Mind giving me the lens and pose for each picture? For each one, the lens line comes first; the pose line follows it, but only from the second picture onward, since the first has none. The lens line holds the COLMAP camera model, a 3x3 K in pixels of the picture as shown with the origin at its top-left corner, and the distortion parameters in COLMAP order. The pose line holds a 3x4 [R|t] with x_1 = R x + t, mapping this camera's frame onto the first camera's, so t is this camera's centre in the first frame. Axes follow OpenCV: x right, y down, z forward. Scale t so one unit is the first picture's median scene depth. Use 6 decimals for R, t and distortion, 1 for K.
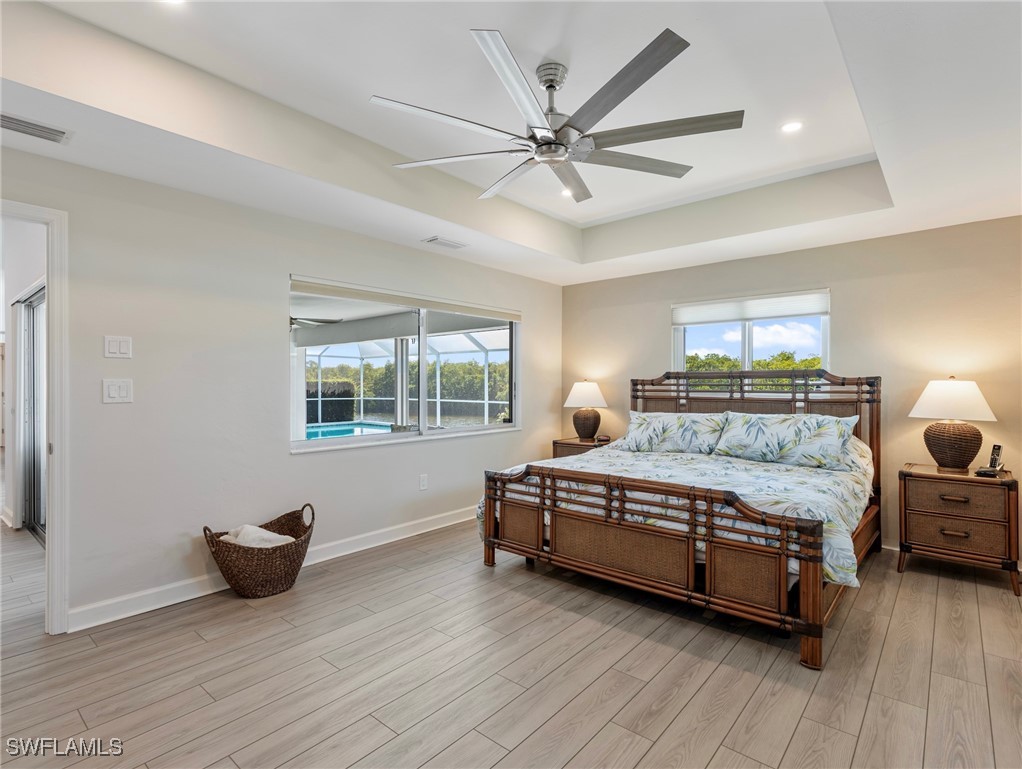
lens RADIAL K [[520.0, 0, 517.6], [0, 520.0, 387.1], [0, 0, 1]] dist [0.008929, -0.001319]
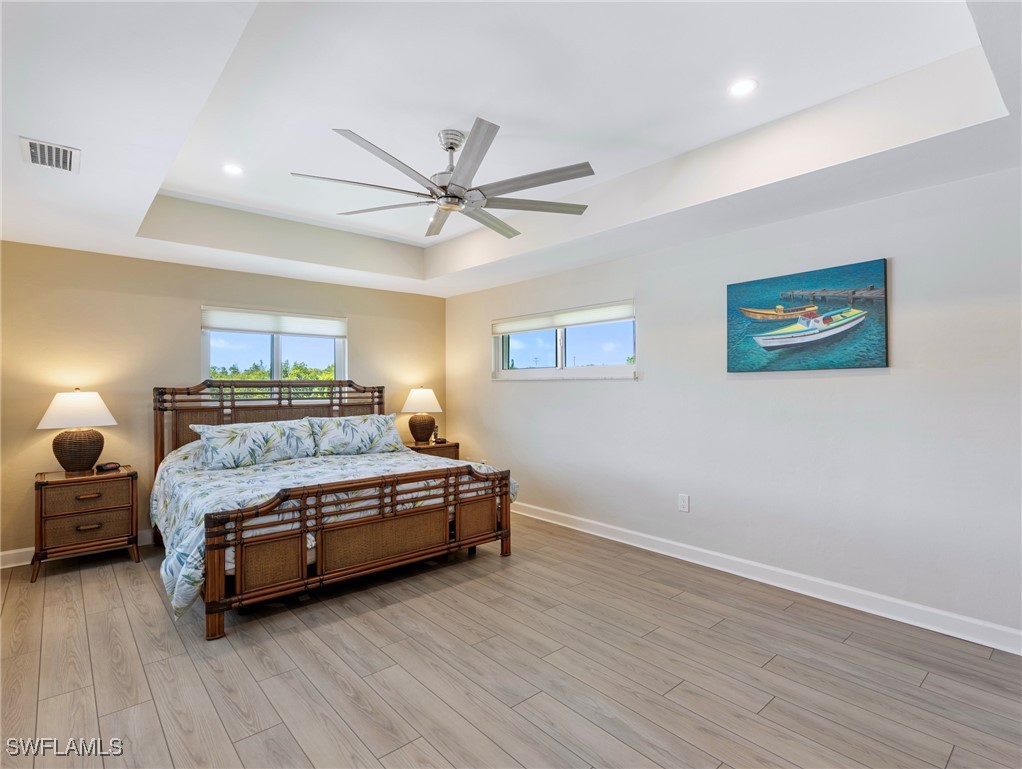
lens RADIAL K [[520.0, 0, 517.6], [0, 520.0, 387.1], [0, 0, 1]] dist [0.008929, -0.001319]
pose [[0.135725, -0.002278, 0.990744, -0.763295], [0.007864, 0.999968, 0.001222, -0.018286], [-0.990715, 0.007626, 0.135739, 0.476880]]
